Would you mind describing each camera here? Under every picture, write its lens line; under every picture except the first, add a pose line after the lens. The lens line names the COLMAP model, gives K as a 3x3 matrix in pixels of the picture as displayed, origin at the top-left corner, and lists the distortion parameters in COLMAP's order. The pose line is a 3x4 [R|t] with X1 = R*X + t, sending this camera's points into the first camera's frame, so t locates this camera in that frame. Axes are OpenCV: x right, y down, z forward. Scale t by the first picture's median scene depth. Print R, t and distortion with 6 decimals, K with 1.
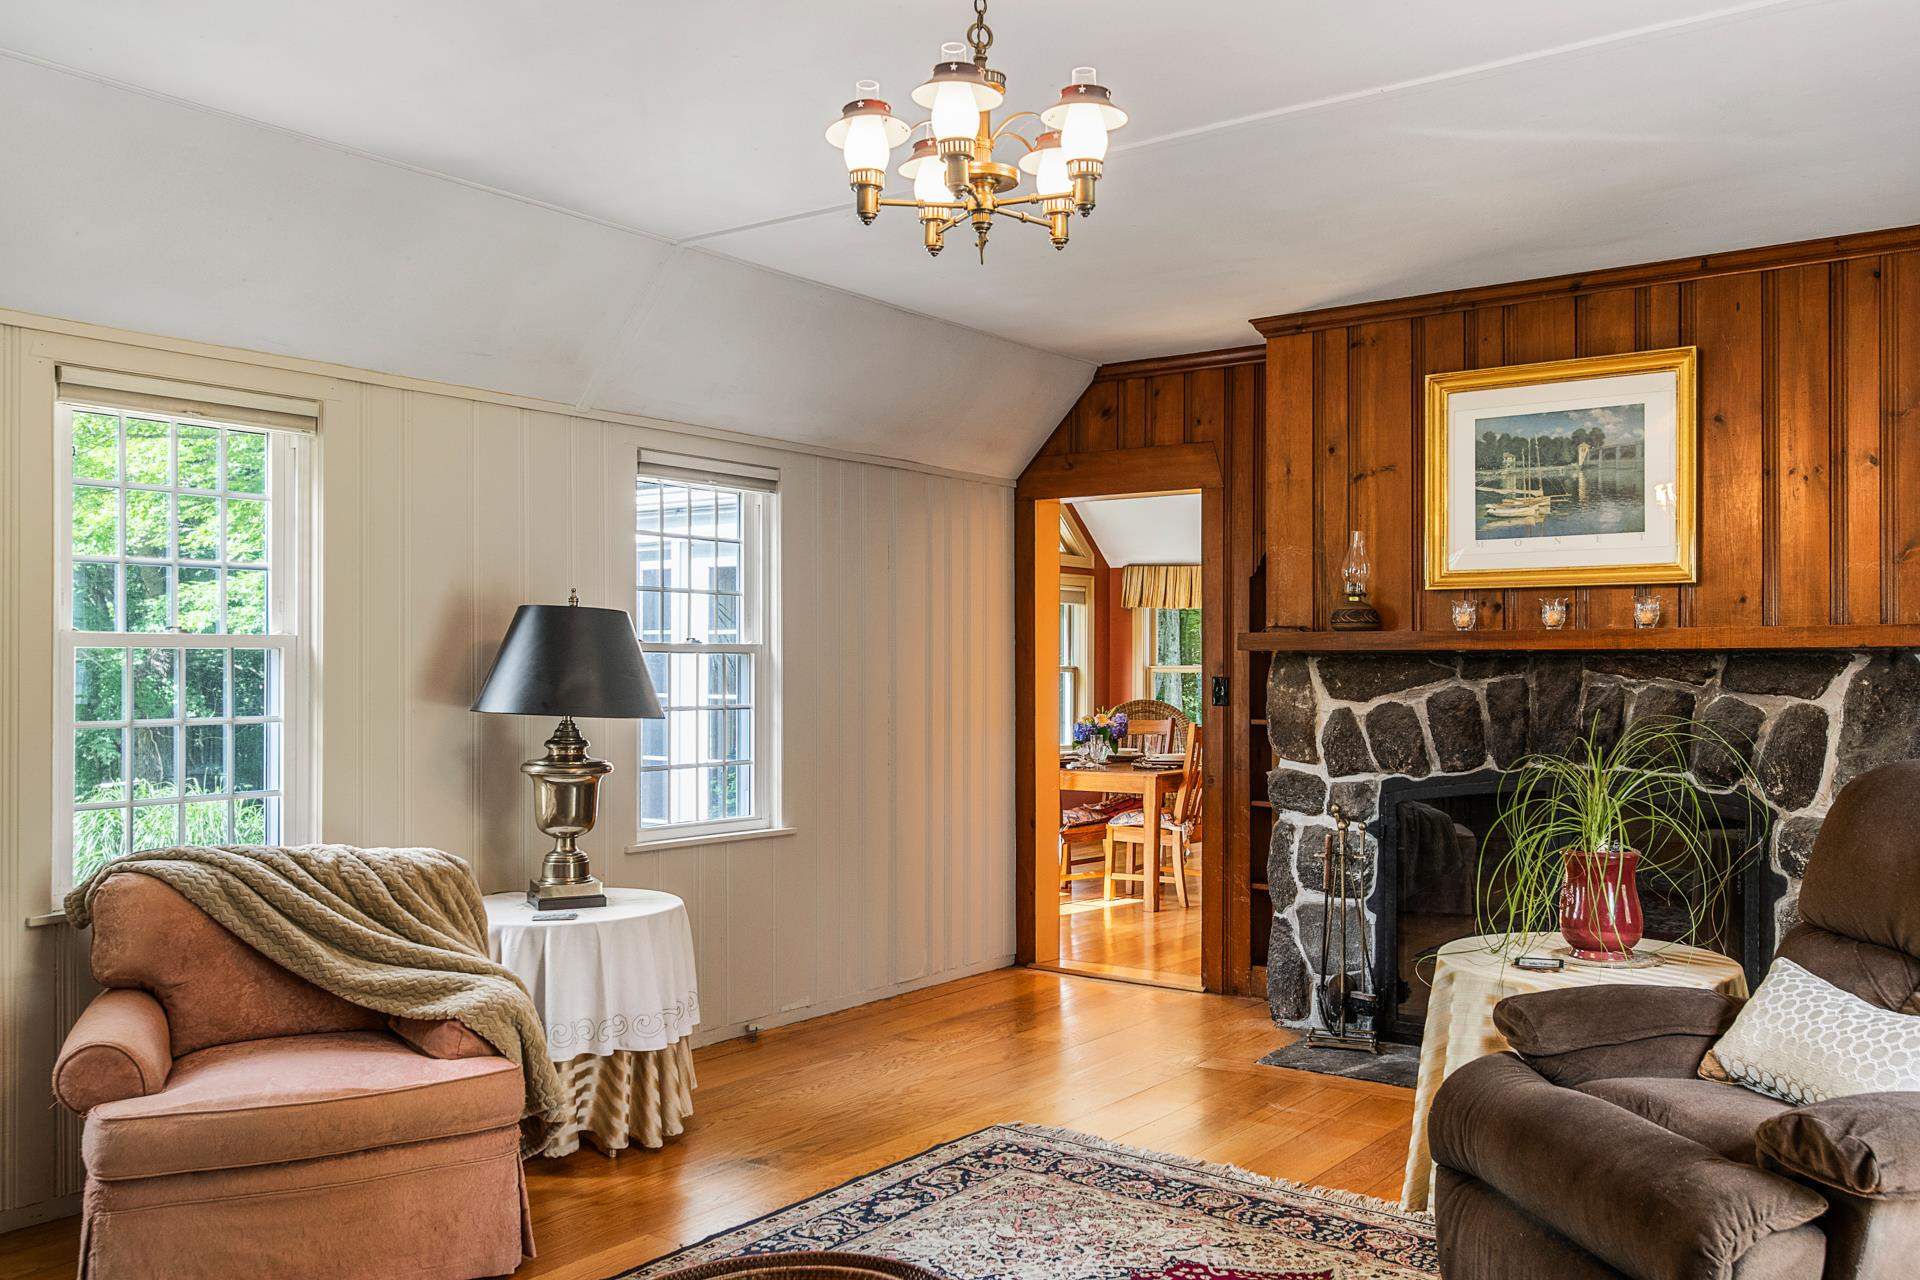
lens RADIAL K [[1625.2, 0, 960.0], [0, 1625.2, 640.0], [0, 0, 1]] dist [0.017663, 0.002993]
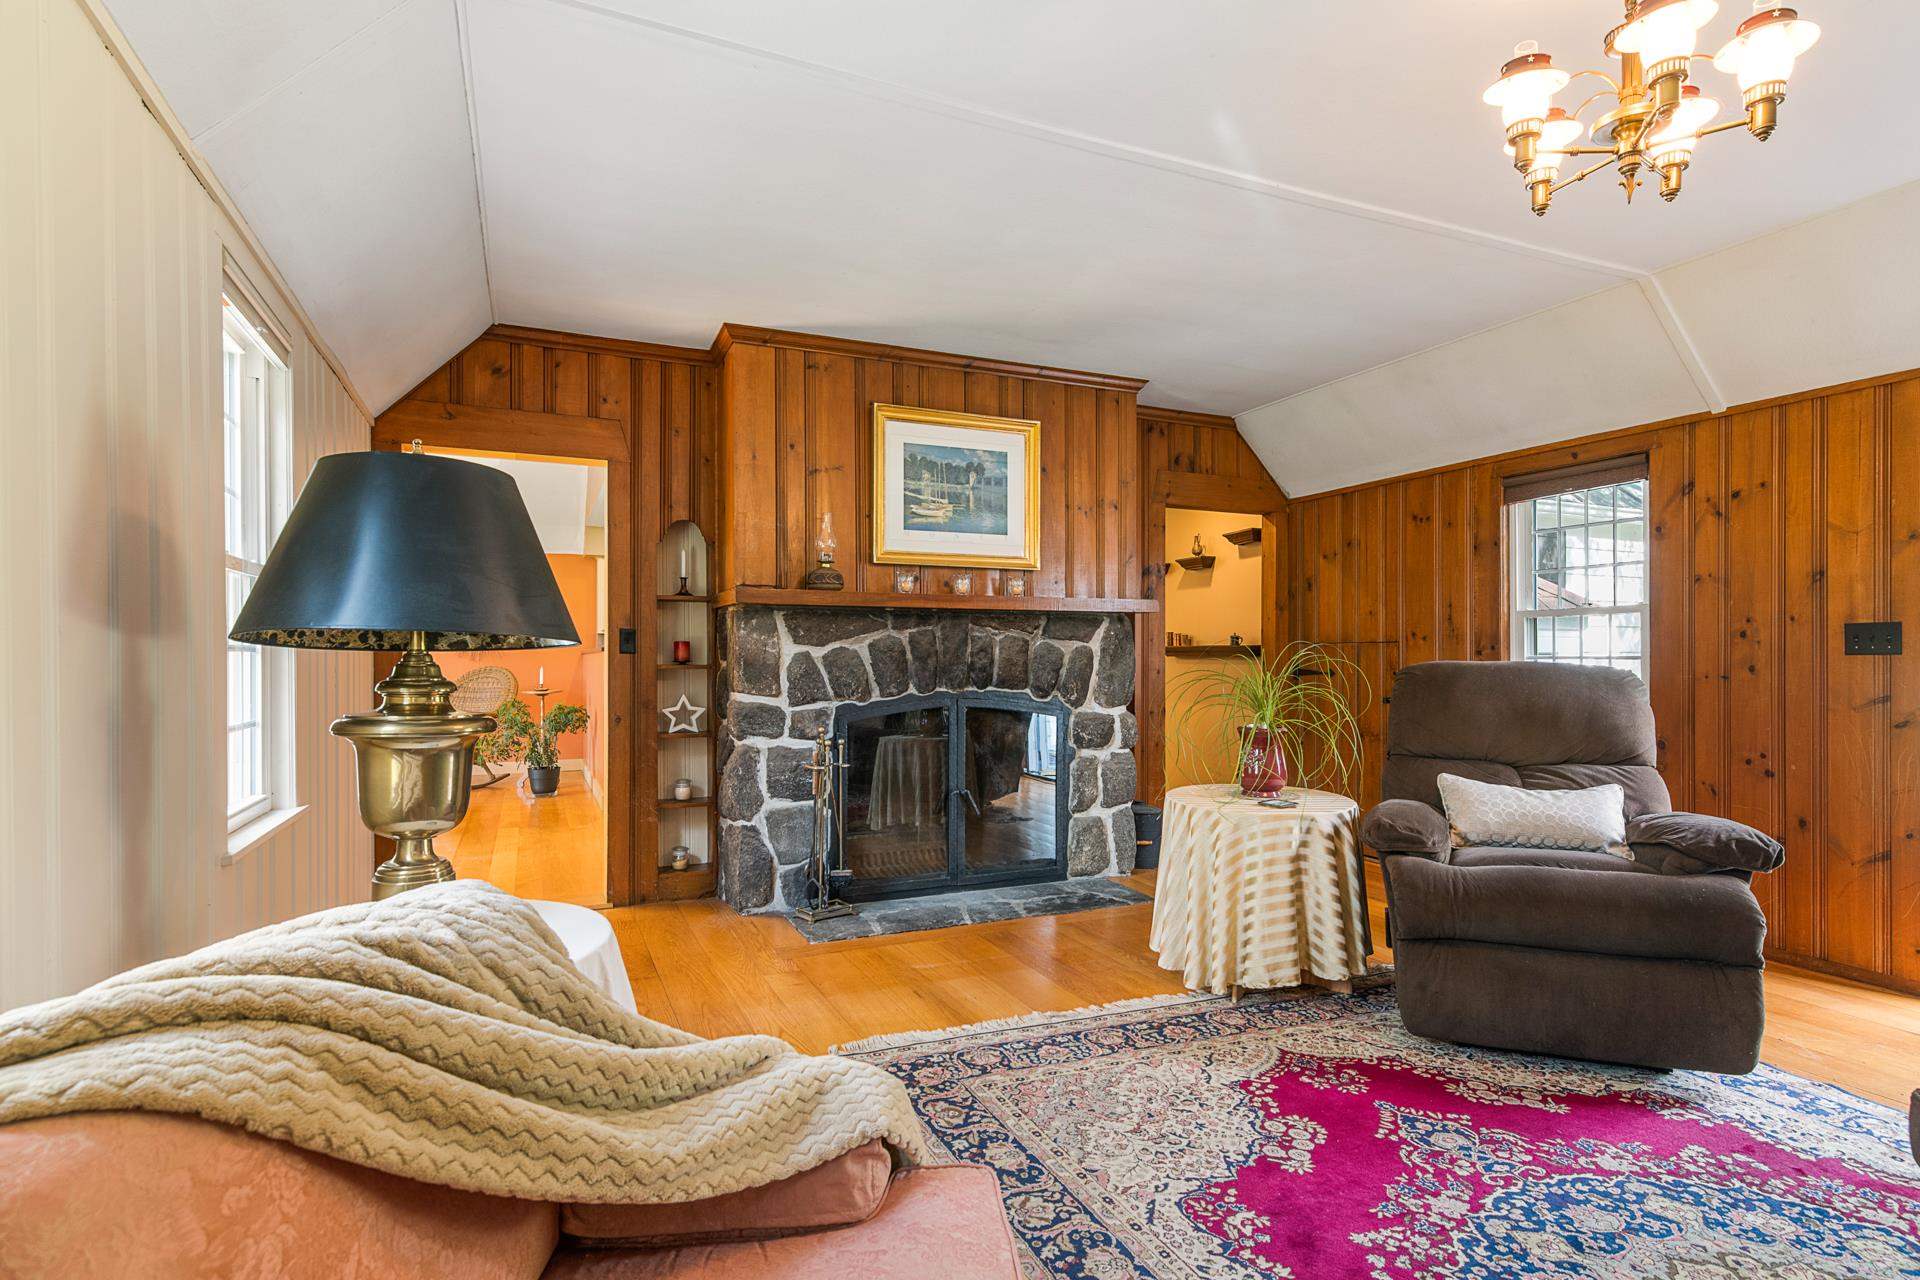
lens RADIAL K [[1000.7, 0, 976.1], [0, 1000.7, 653.7], [0, 0, 1]] dist [0.014654, -0.000395]
pose [[0.485570, 0.001847, 0.874196, -0.417500], [-0.015791, 0.999853, 0.006659, 0.039605], [-0.874055, -0.017038, 0.485527, 0.551634]]
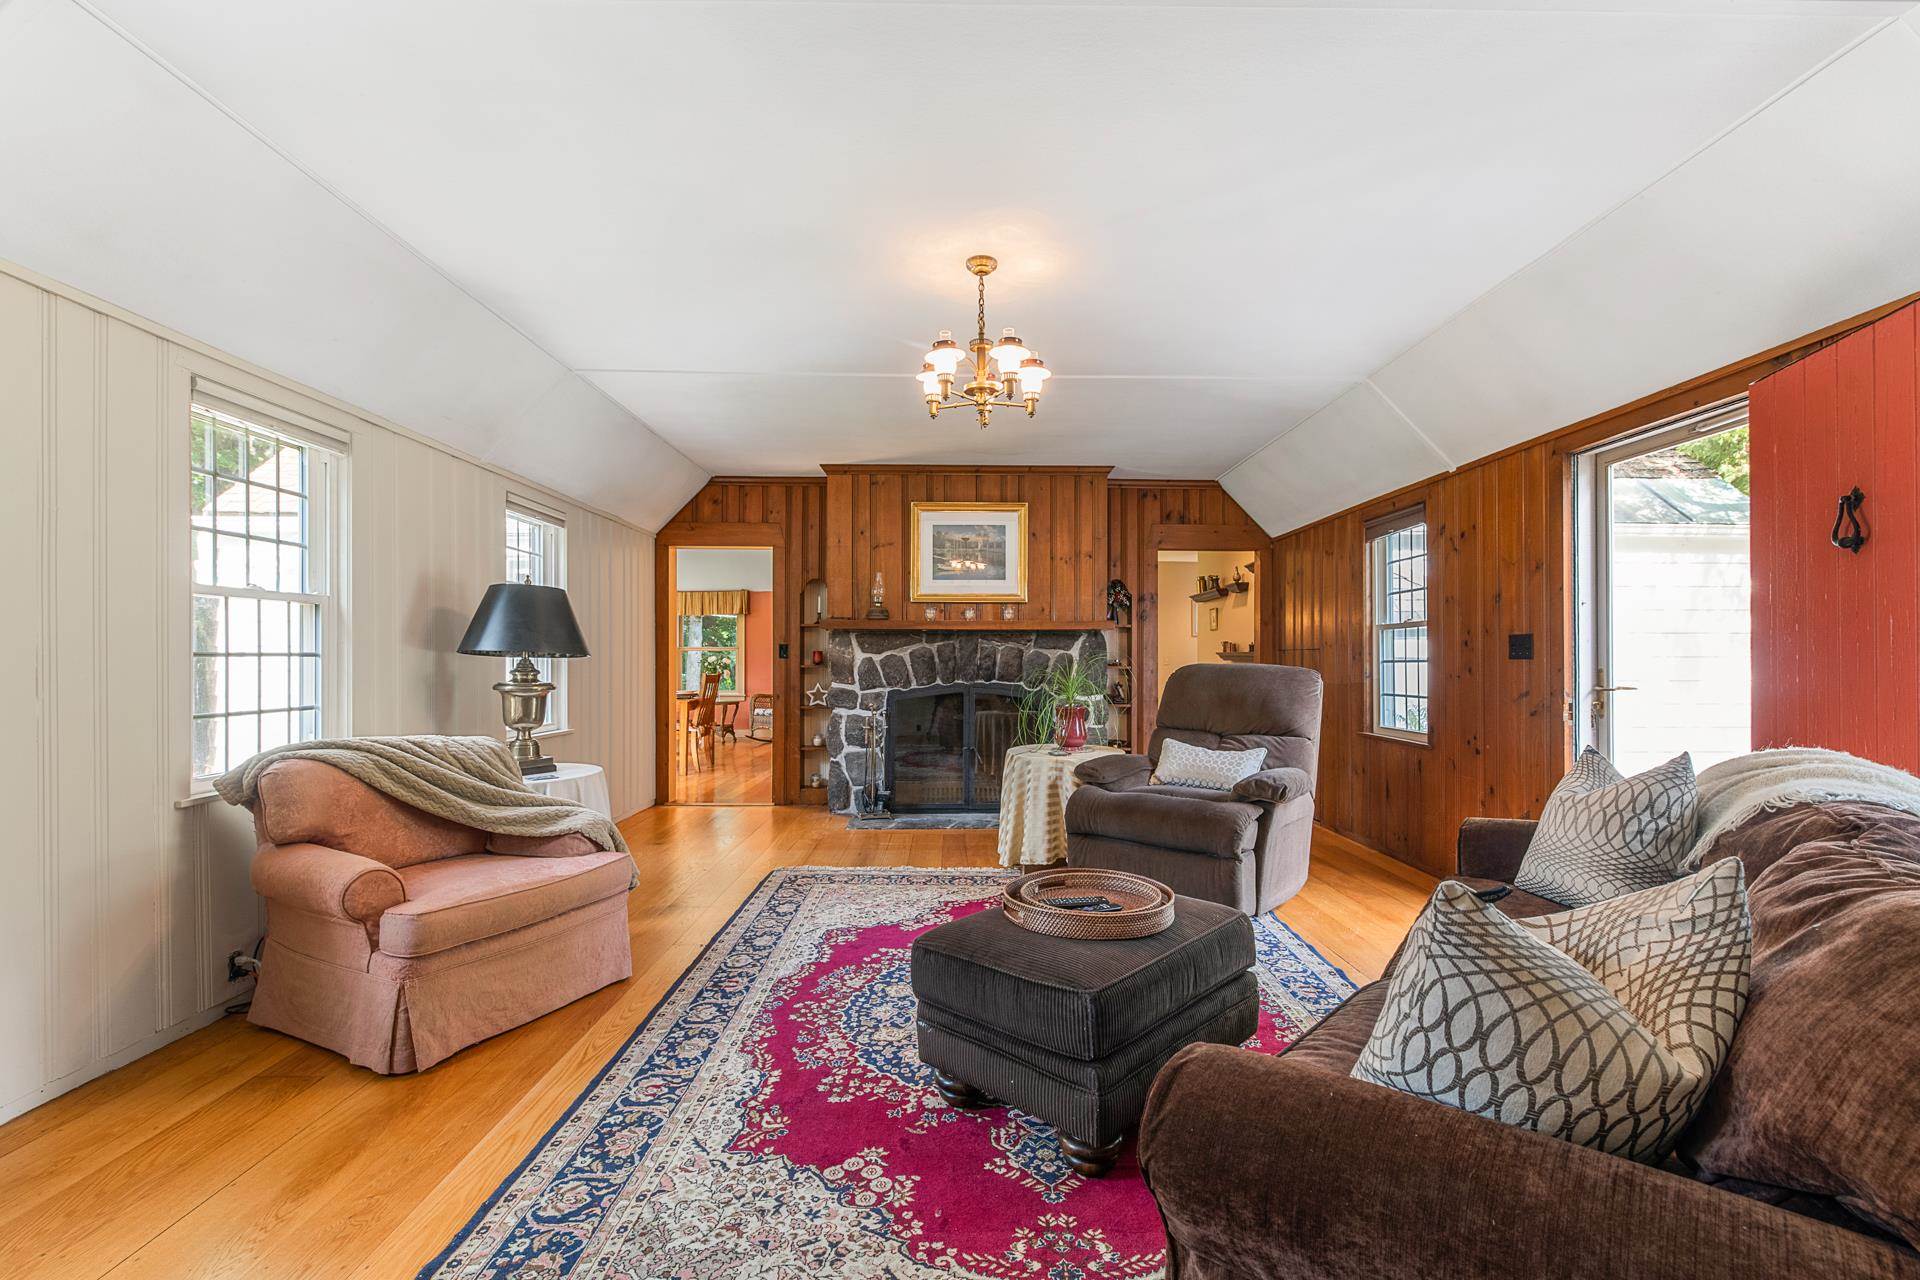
lens RADIAL K [[854.0, 0, 973.4], [0, 854.0, 651.2], [0, 0, 1]] dist [0.007559, -0.001303]
pose [[0.789325, 0.006032, 0.613946, -0.360947], [-0.011273, 0.999926, 0.004669, 0.030210], [-0.613872, -0.010606, 0.789334, 0.059529]]
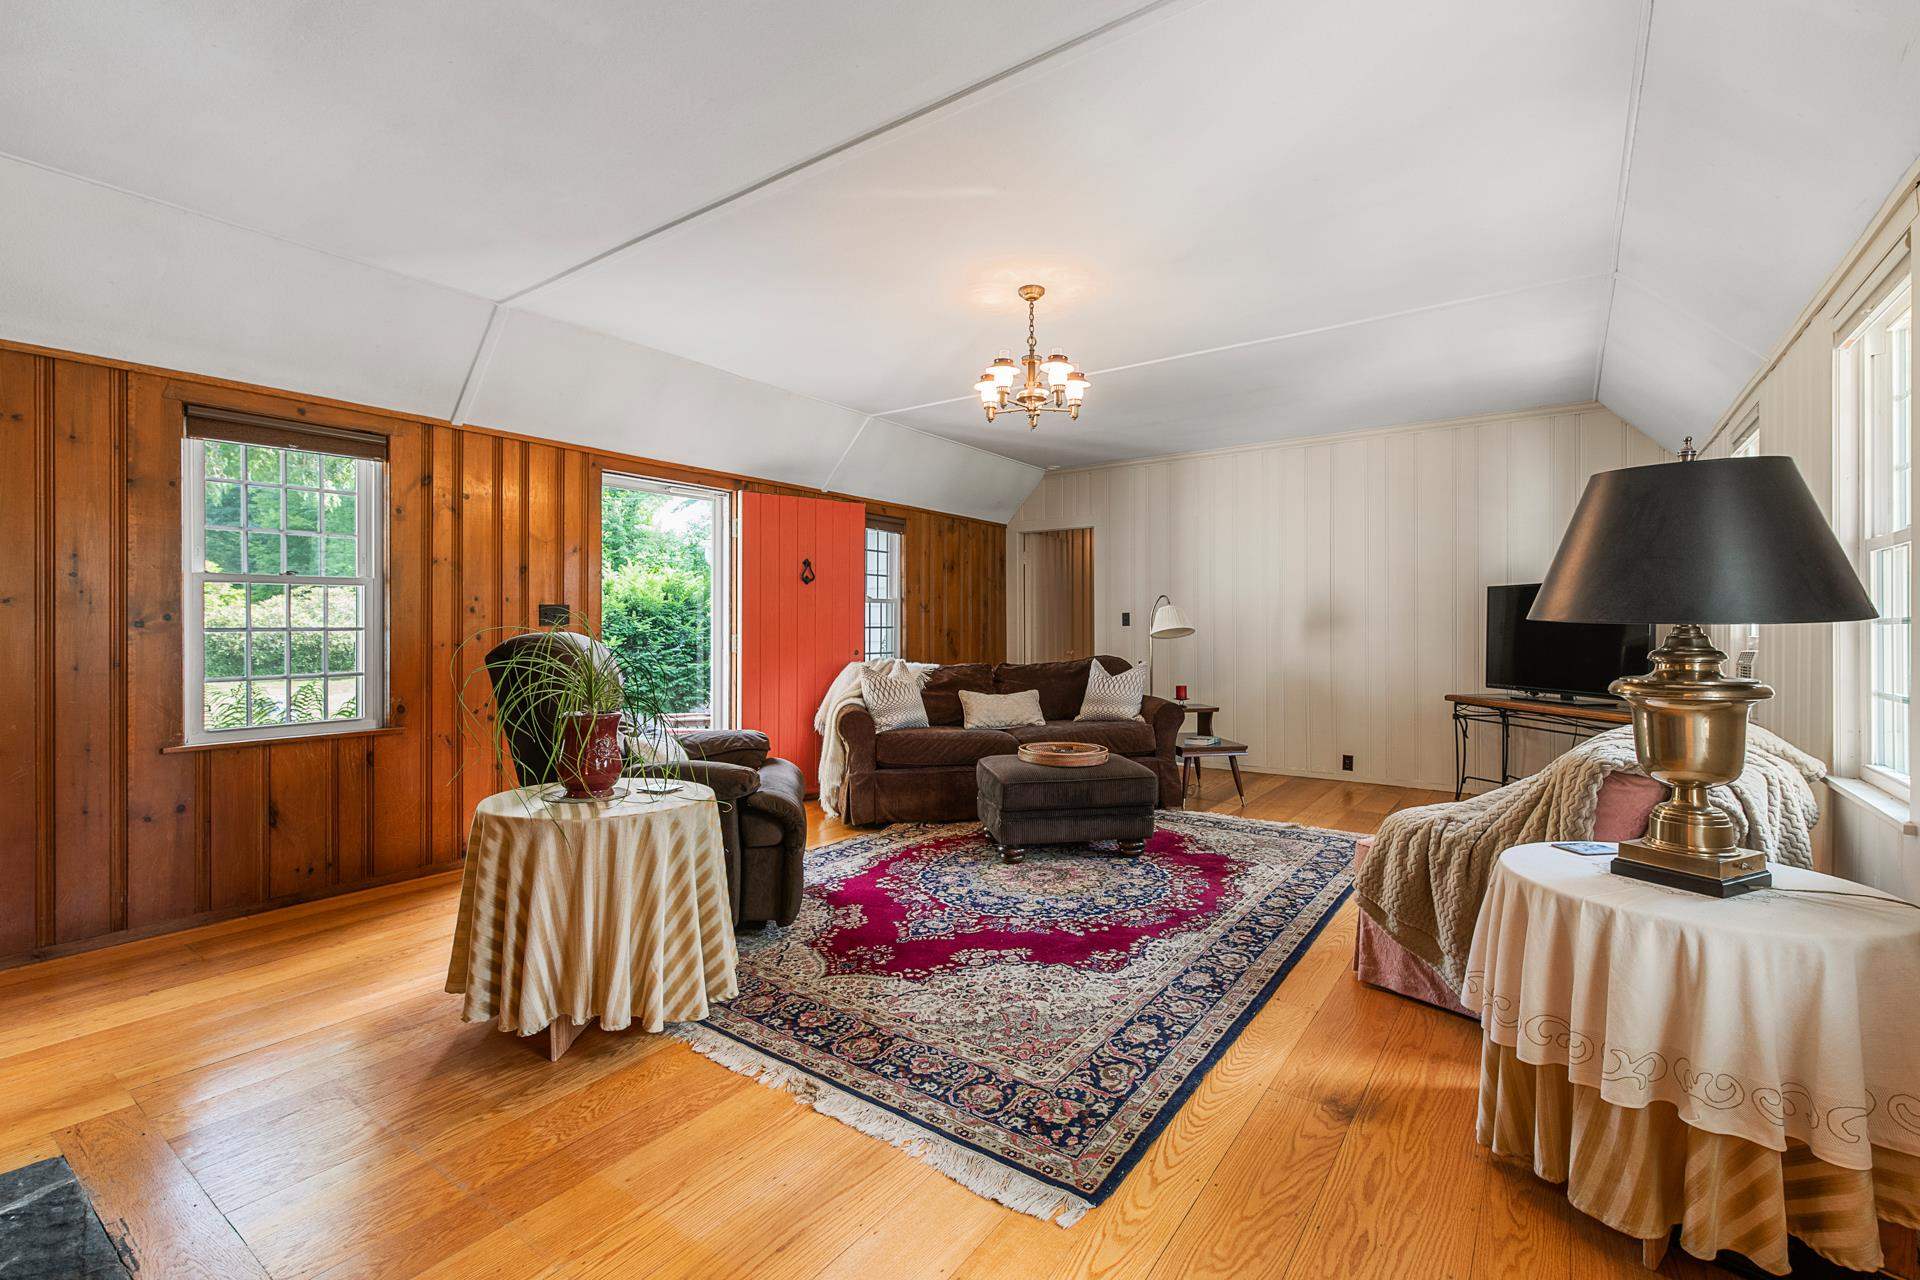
lens RADIAL K [[826.0, 0, 965.1], [0, 826.0, 632.9], [0, 0, 1]] dist [-0.001688, -0.003005]
pose [[-0.999849, 0.001285, -0.017344, 0.072343], [0.001447, 0.999956, -0.009315, 0.050086], [0.017331, -0.009339, -0.999806, 1.191102]]
